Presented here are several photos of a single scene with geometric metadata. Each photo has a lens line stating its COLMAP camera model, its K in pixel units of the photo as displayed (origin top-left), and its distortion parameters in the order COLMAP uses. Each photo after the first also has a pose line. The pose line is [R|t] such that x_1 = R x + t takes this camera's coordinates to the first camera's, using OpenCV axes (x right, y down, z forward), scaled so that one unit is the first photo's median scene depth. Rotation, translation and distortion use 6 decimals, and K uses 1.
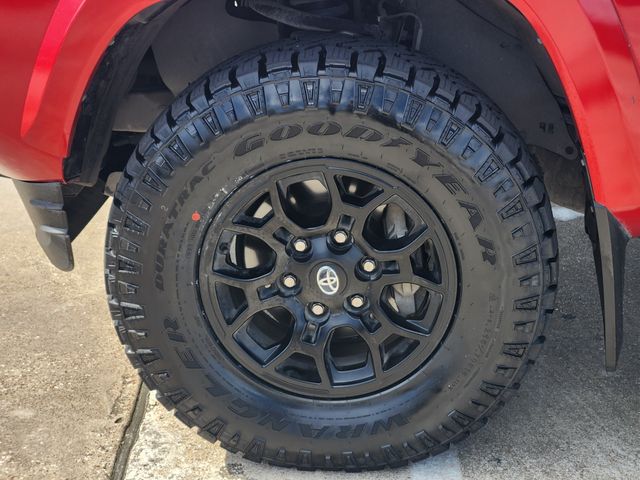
lens RADIAL K [[1289.9, 0, 338.7], [0, 1289.9, 240.4], [0, 0, 1]] dist [-0.280995, 3.184031]
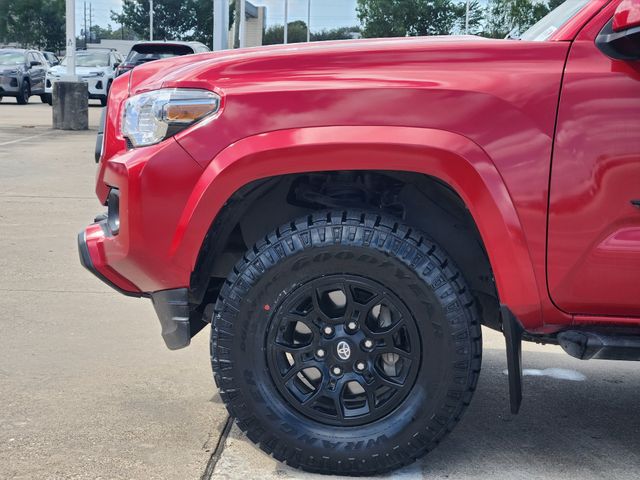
lens RADIAL K [[1285.1, 0, 320.0], [0, 1285.1, 240.0], [0, 0, 1]] dist [-0.359309, 3.655873]
pose [[0.998550, 0.031782, -0.043447, 0.028930], [-0.040884, 0.972791, -0.228046, 0.273225], [0.035017, 0.229492, 0.972680, -0.654086]]
